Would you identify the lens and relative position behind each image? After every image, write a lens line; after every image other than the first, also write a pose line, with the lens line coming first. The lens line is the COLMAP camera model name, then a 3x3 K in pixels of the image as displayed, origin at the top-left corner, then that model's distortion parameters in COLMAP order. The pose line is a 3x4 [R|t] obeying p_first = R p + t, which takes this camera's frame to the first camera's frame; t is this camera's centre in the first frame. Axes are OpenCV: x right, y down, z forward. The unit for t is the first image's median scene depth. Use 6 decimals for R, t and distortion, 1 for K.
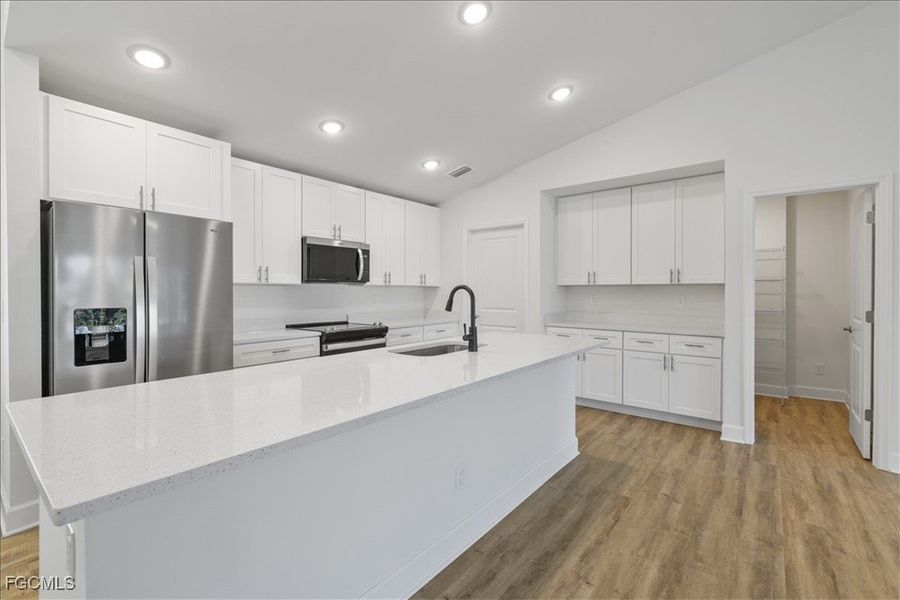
lens RADIAL K [[397.2, 0, 450.7], [0, 397.2, 295.2], [0, 0, 1]] dist [-0.000789, -0.000078]
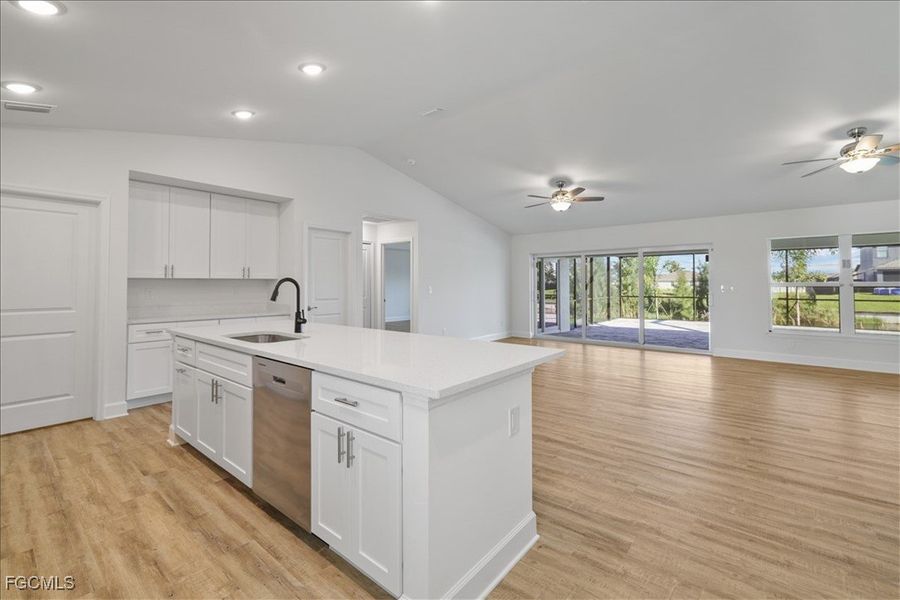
lens RADIAL K [[386.3, 0, 452.0], [0, 386.3, 283.3], [0, 0, 1]] dist [-0.001872, -0.000075]
pose [[0.018798, 0.003130, 0.999818, -0.733476], [0.015039, 0.999881, -0.003413, 0.000835], [-0.999710, 0.015100, 0.018749, 0.334854]]
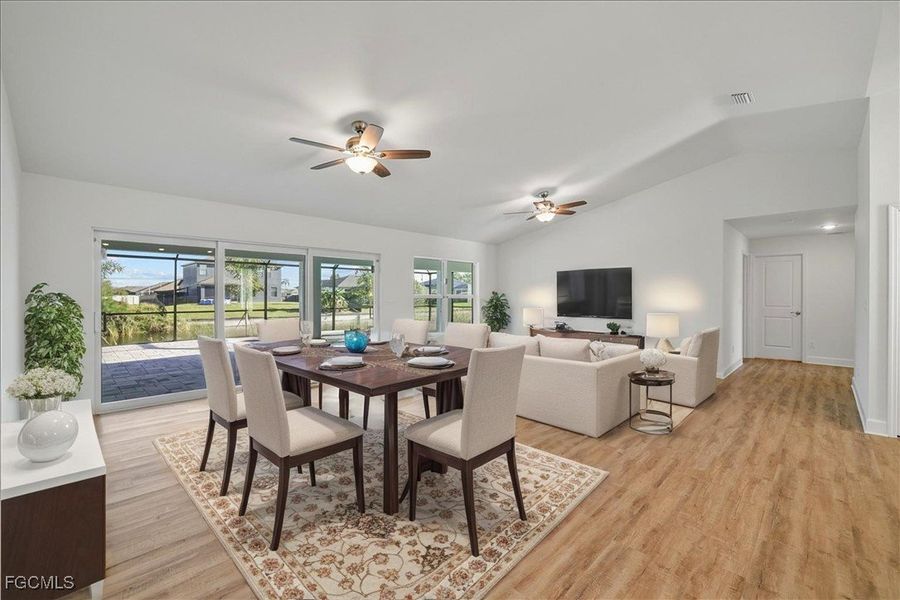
lens RADIAL K [[376.2, 0, 452.1], [0, 376.2, 297.1], [0, 0, 1]] dist [0.001487, 0.000013]
pose [[-0.994952, -0.000340, 0.100352, 0.608958], [0.001261, 0.999873, 0.015889, -0.007742], [-0.100345, 0.015935, -0.994825, 0.835364]]
